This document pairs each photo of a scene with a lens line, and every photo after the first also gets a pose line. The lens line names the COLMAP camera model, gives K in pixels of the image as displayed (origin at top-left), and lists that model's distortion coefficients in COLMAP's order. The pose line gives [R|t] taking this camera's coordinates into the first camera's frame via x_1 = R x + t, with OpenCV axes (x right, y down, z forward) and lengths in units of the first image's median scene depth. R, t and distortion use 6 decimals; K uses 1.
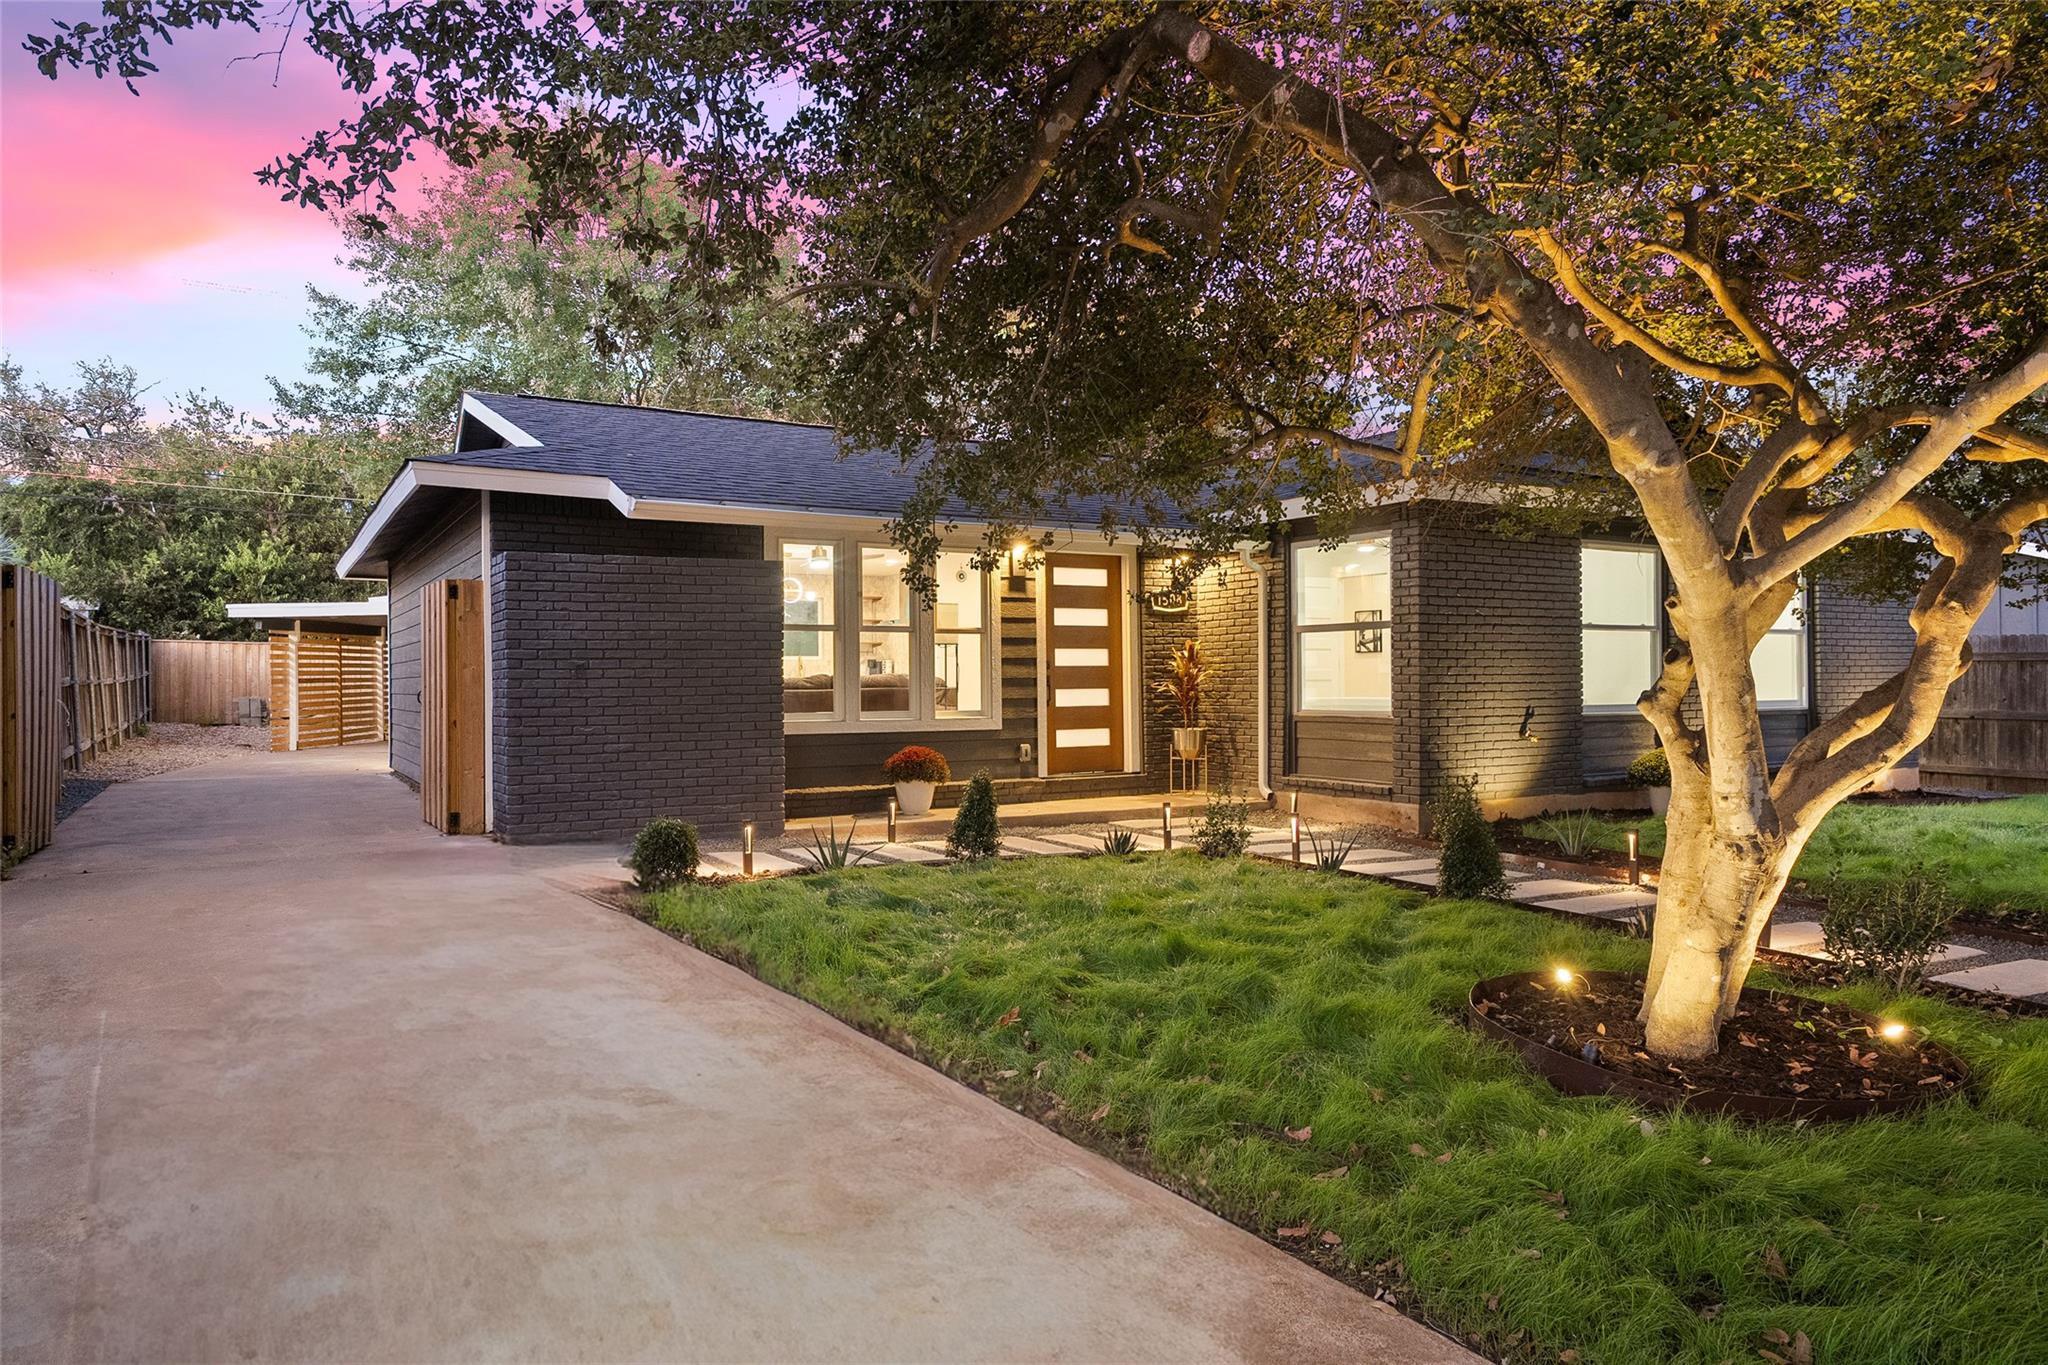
lens RADIAL K [[1308.9, 0, 1026.3], [0, 1308.9, 675.4], [0, 0, 1]] dist [0.004394, 0.001733]
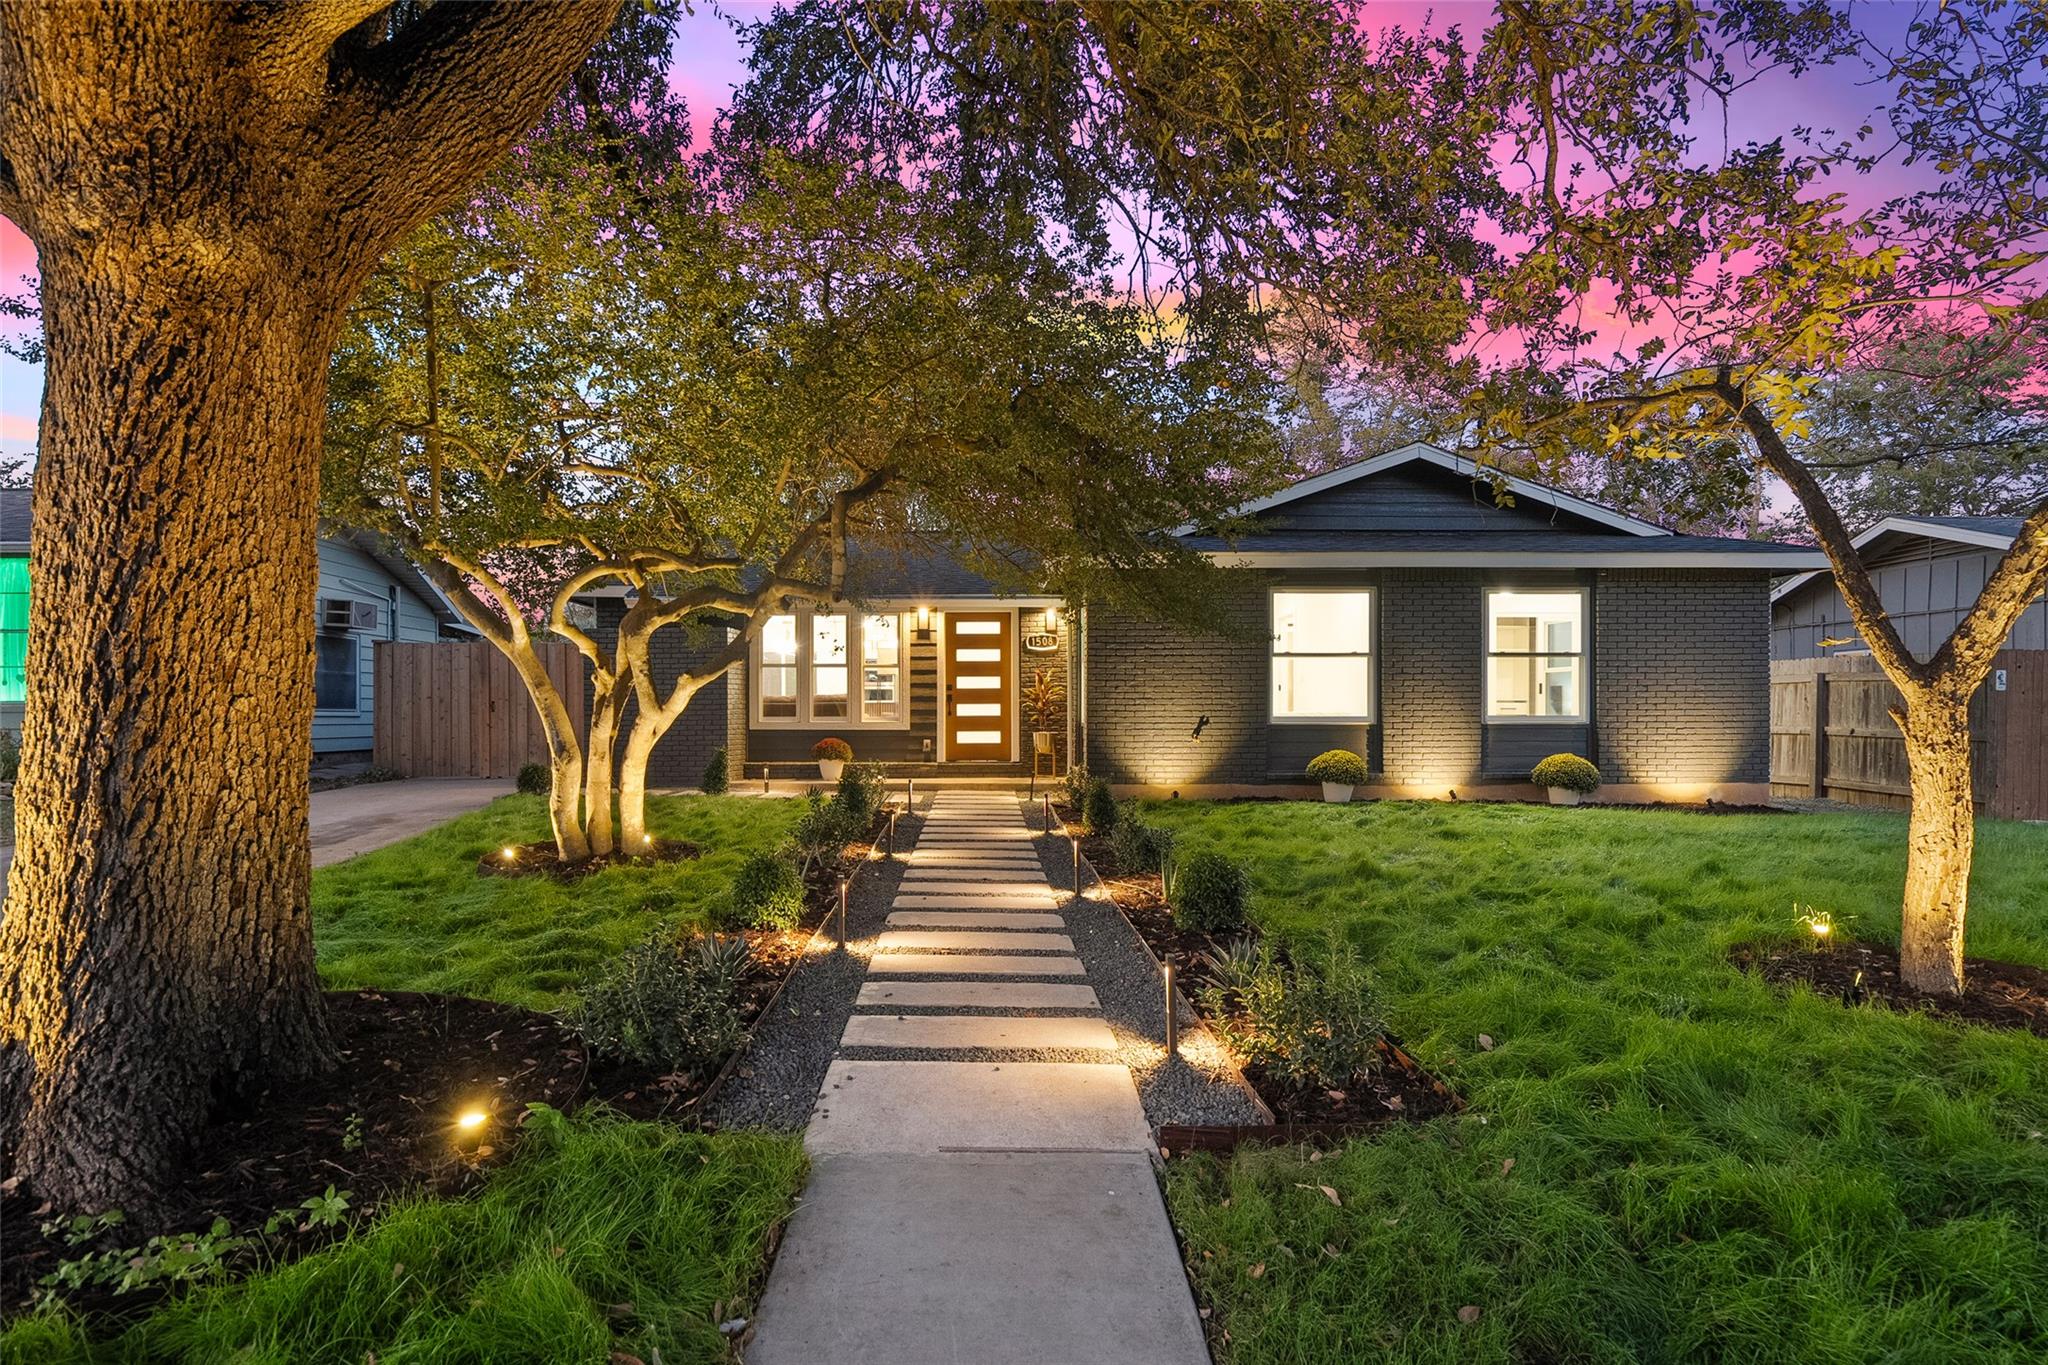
lens RADIAL K [[1091.8, 0, 1020.8], [0, 1091.8, 693.9], [0, 0, 1]] dist [-0.003522, 0.000048]
pose [[0.878202, -0.003147, -0.478279, 0.695388], [-0.001264, 0.999960, -0.008900, 0.010193], [0.478287, 0.008421, 0.878163, -0.056359]]
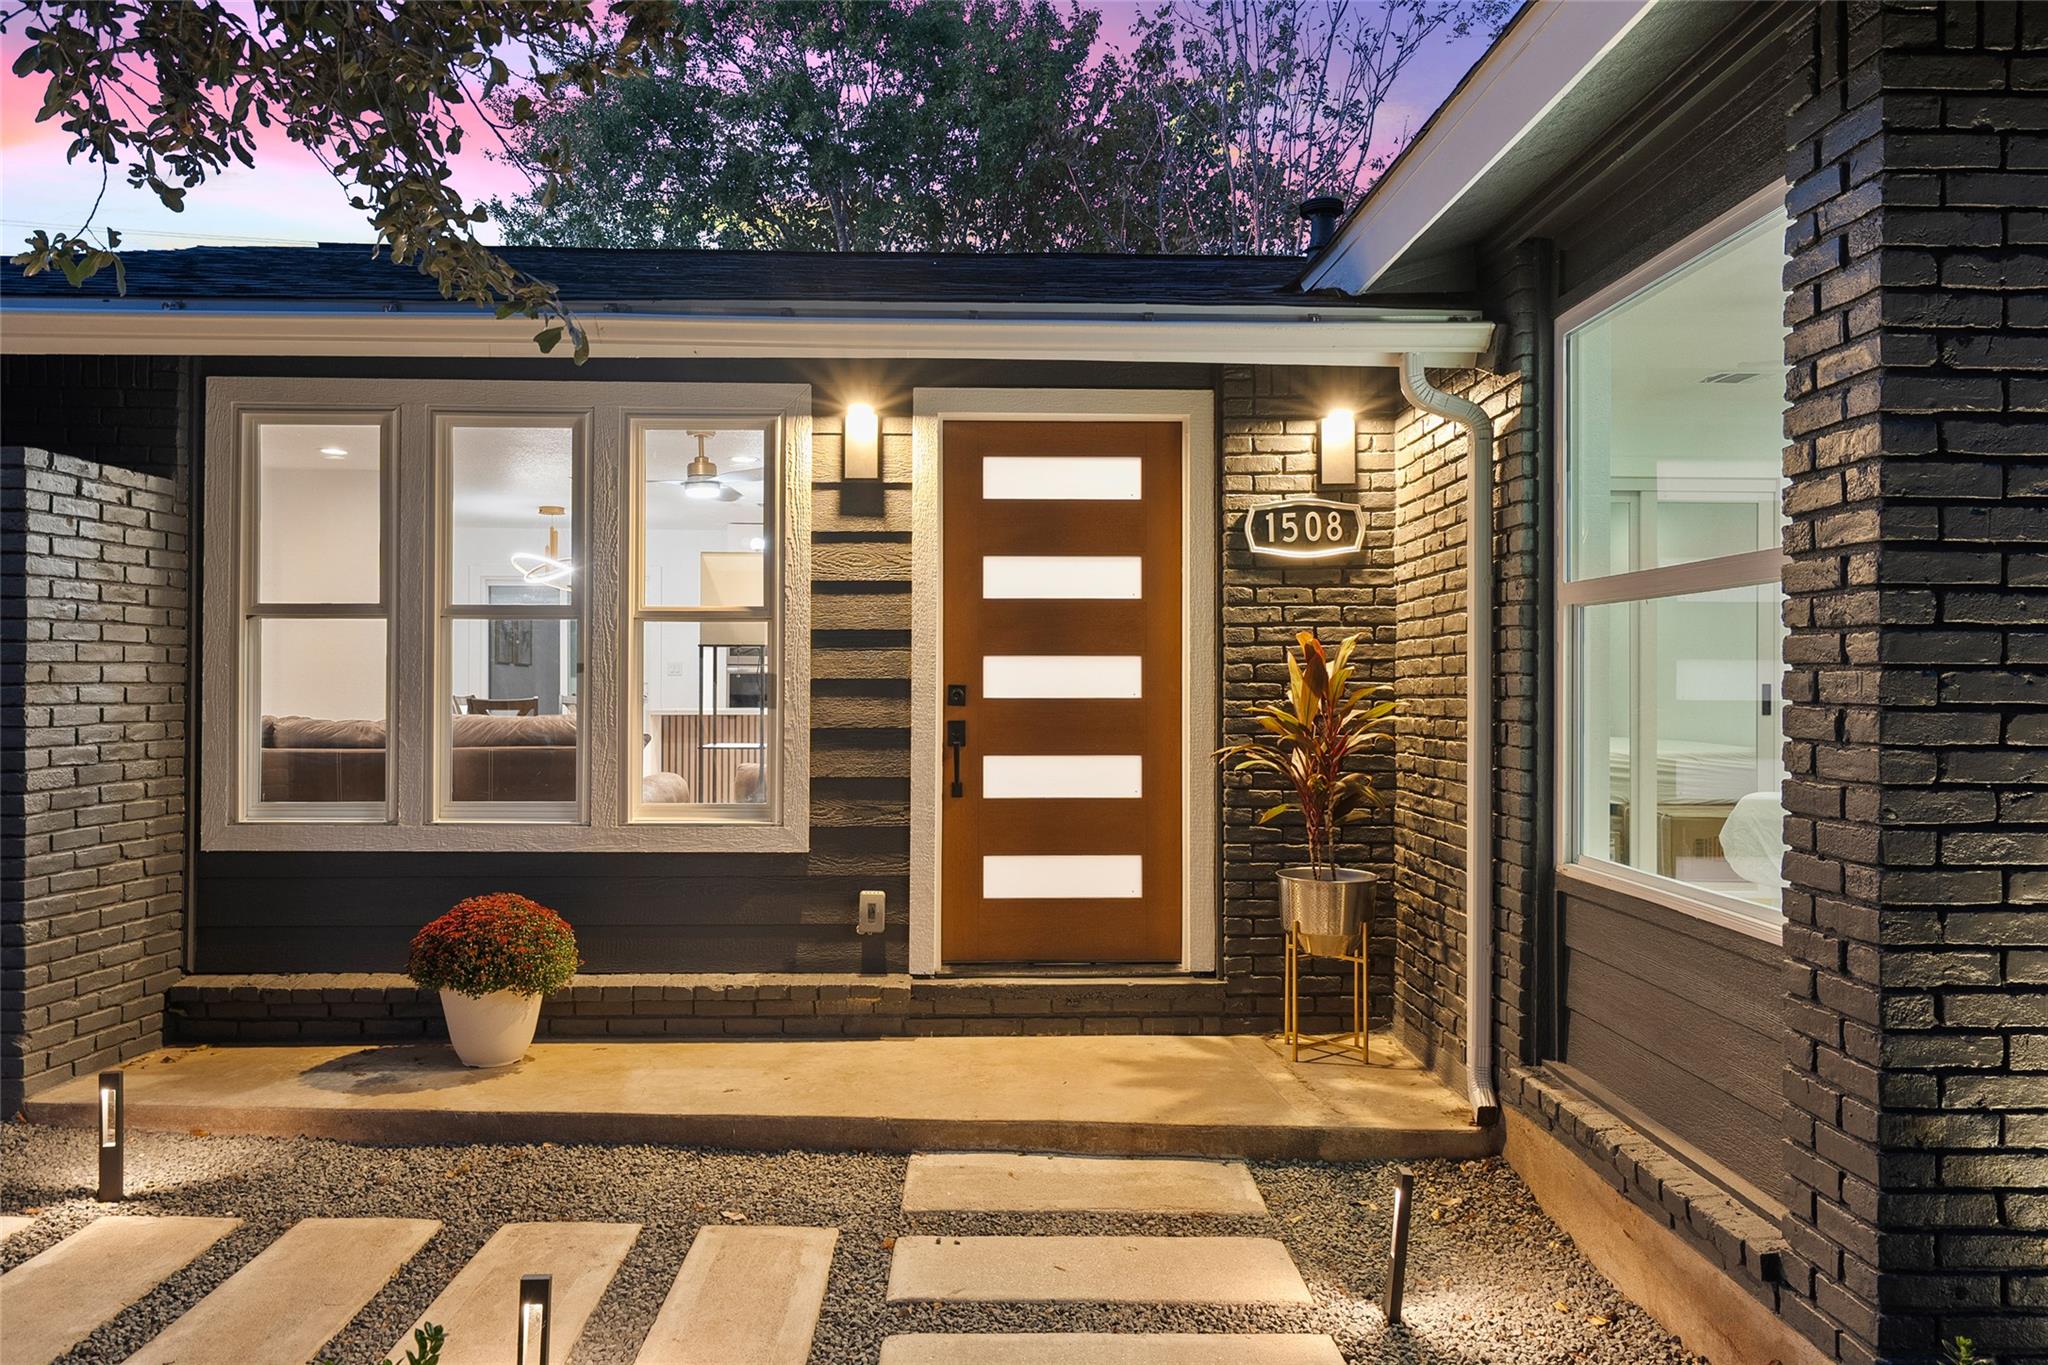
lens RADIAL K [[1419.2, 0, 1023.0], [0, 1419.2, 680.2], [0, 0, 1]] dist [0.006167, 0.001405]
pose [[0.874691, 0.009039, -0.484597, 0.252649], [-0.007308, 0.999958, 0.005461, -0.015730], [0.484627, -0.001235, 0.874720, 0.633798]]
